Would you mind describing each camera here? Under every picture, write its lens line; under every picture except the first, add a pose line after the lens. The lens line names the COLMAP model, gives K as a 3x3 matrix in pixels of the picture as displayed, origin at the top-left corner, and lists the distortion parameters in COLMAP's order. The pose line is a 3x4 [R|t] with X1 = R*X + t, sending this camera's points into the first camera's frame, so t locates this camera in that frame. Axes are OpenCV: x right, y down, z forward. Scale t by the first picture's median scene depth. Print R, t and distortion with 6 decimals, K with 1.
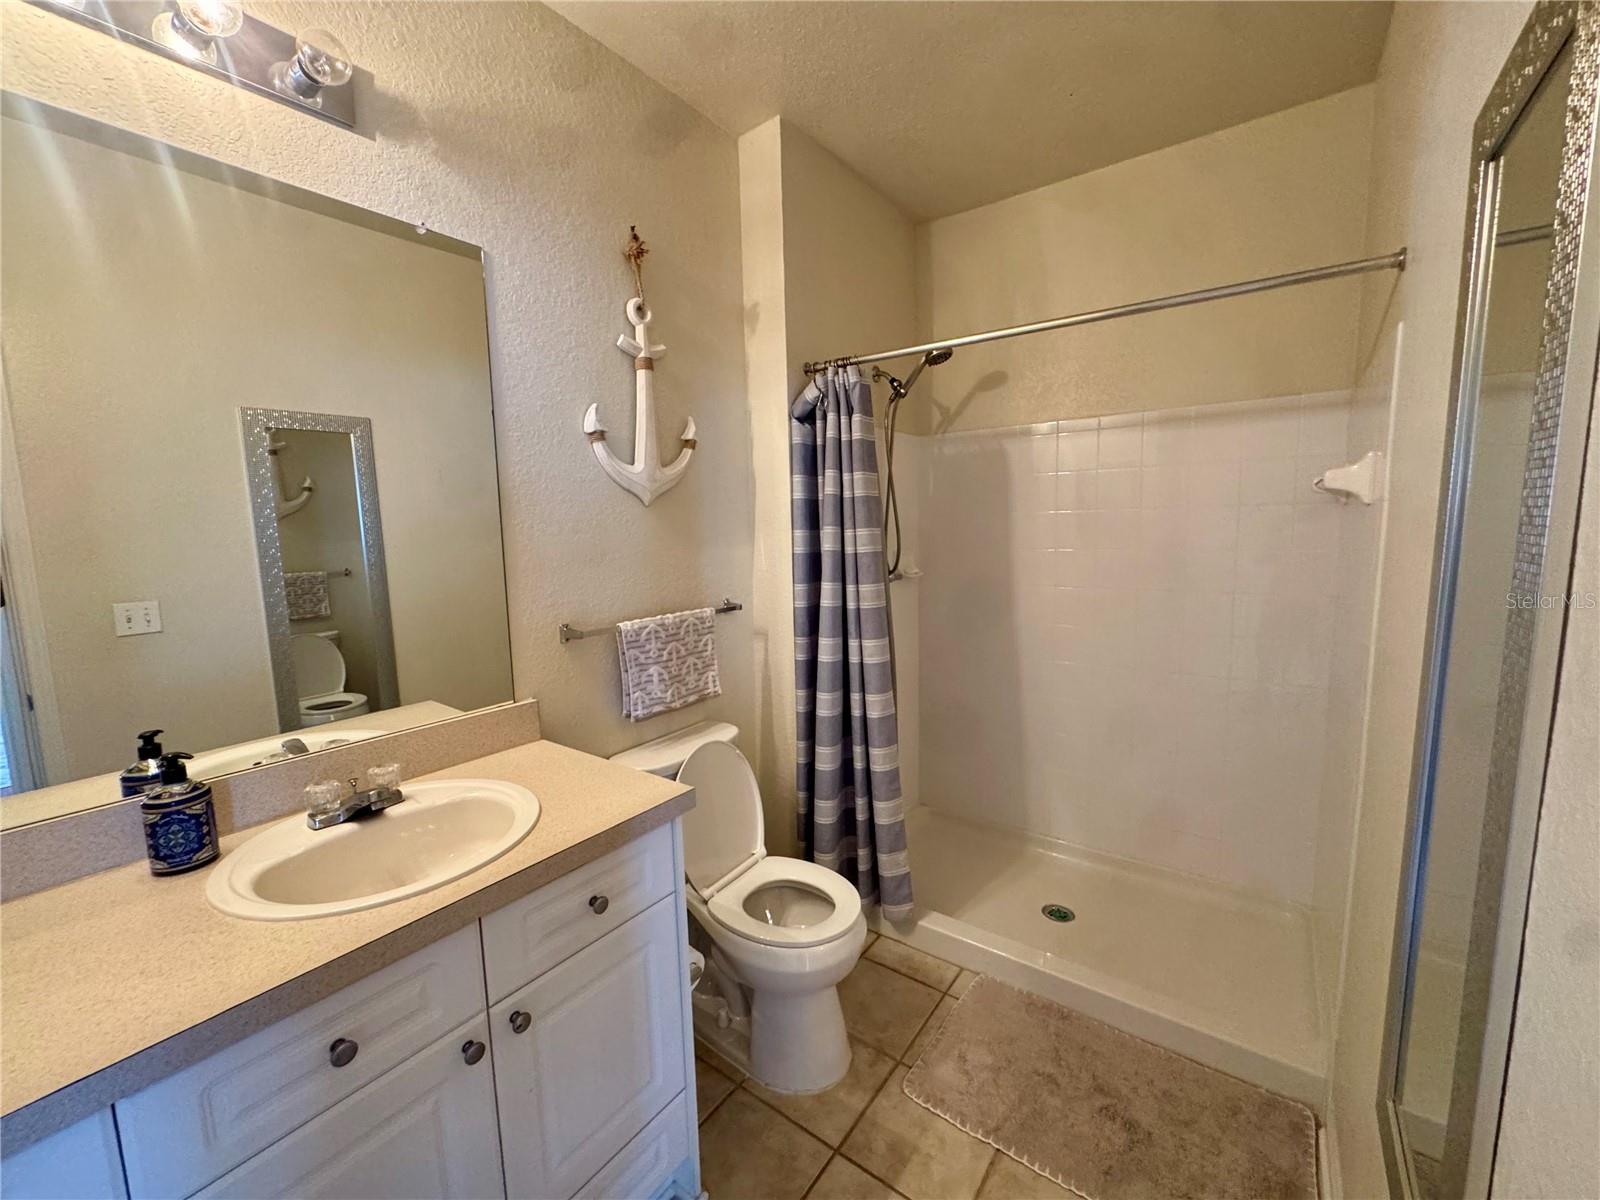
lens RADIAL K [[640.4, 0, 801.0], [0, 640.4, 598.8], [0, 0, 1]] dist [-0.004856, 0.000391]
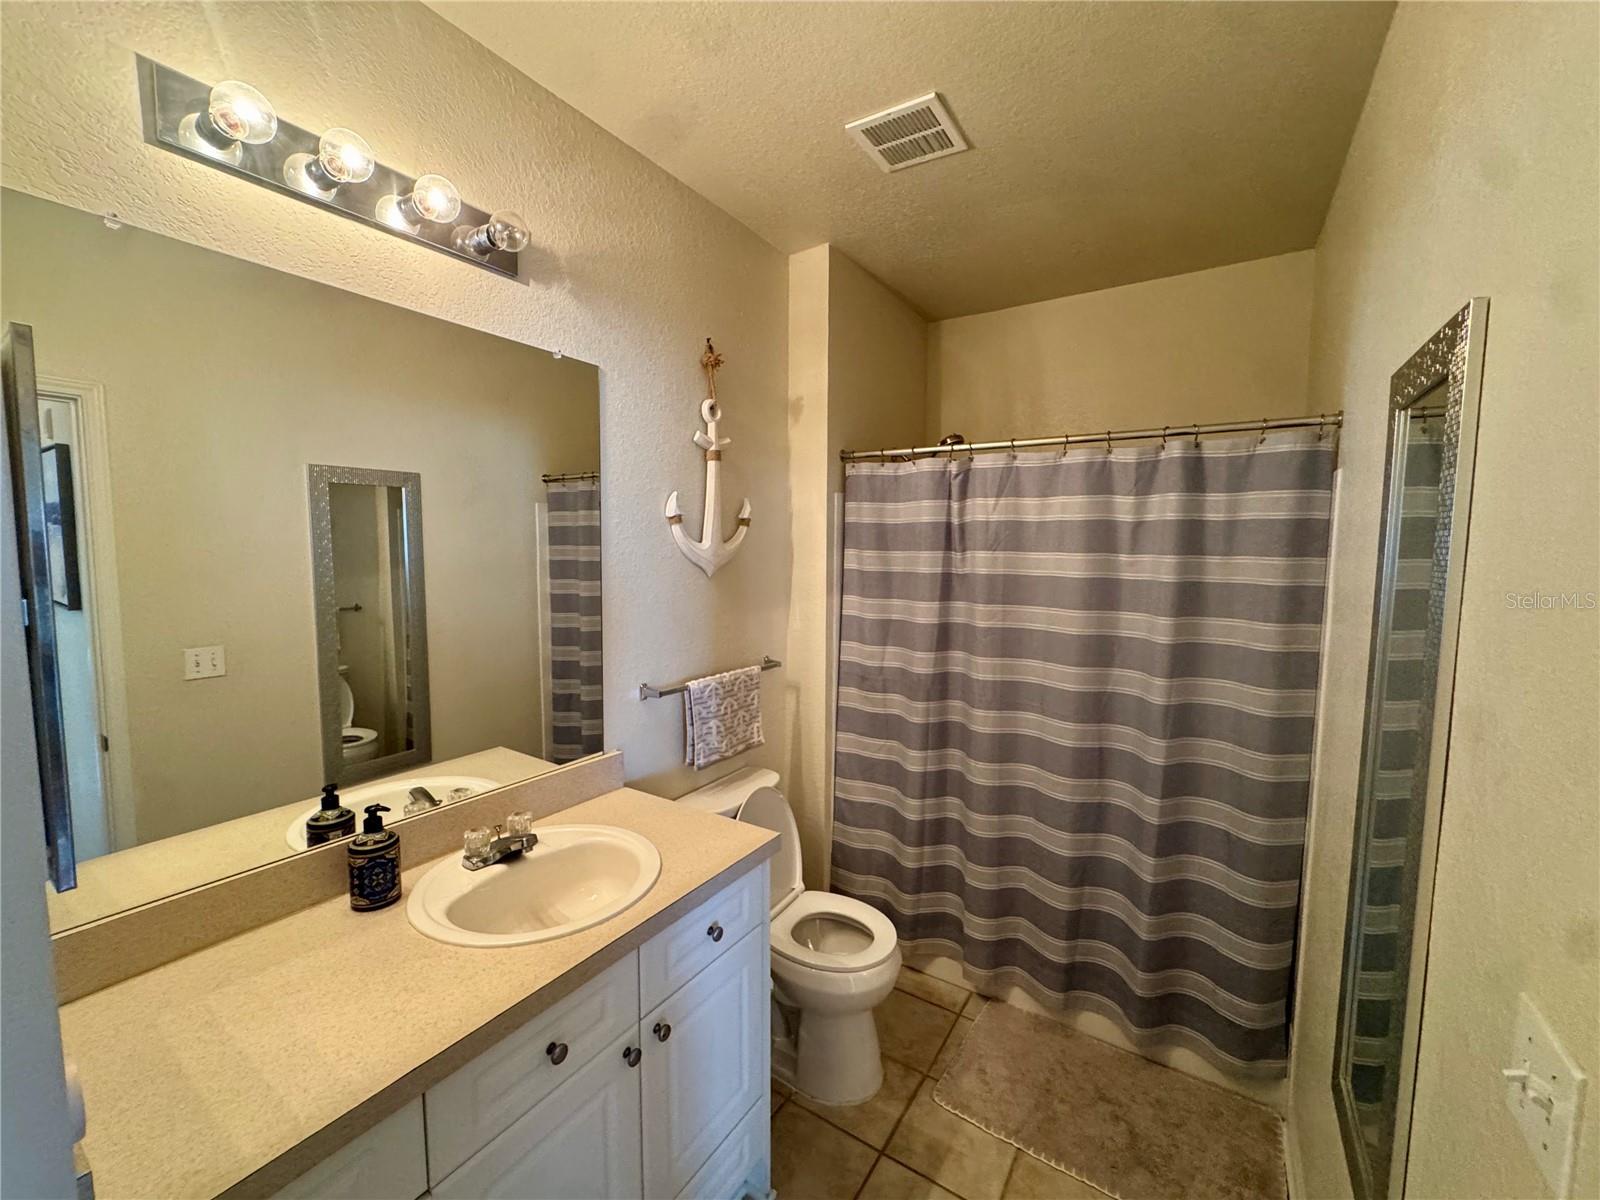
lens RADIAL K [[640.4, 0, 801.7], [0, 640.4, 599.1], [0, 0, 1]] dist [-0.004856, 0.000391]
pose [[0.997878, 0.025853, 0.059751, -0.157093], [-0.023313, 0.998811, -0.042822, -0.066732], [-0.060787, 0.041338, 0.997294, -0.152871]]
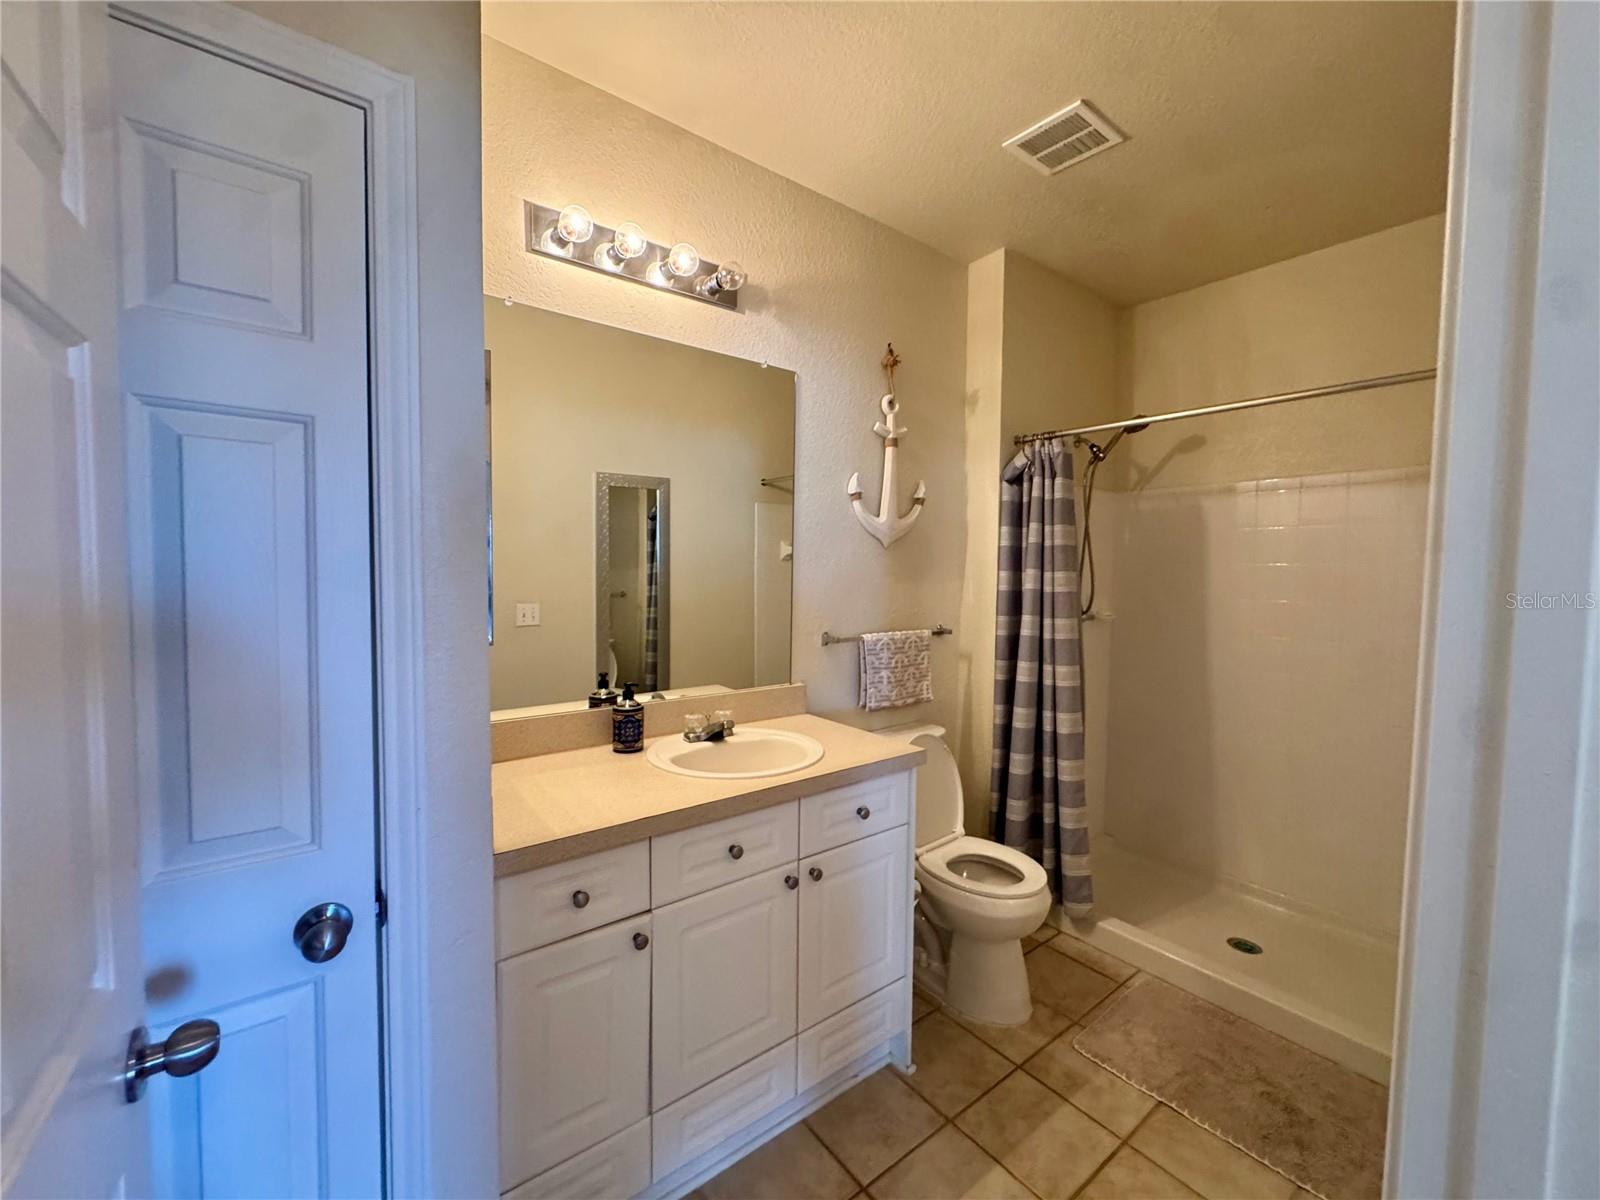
lens RADIAL K [[640.4, 0, 802.0], [0, 640.4, 598.3], [0, 0, 1]] dist [-0.004856, 0.000391]
pose [[0.961153, 0.047957, -0.271816, -0.047992], [-0.067246, 0.995802, -0.062096, 0.054852], [0.267697, 0.077962, 0.960344, -0.322602]]
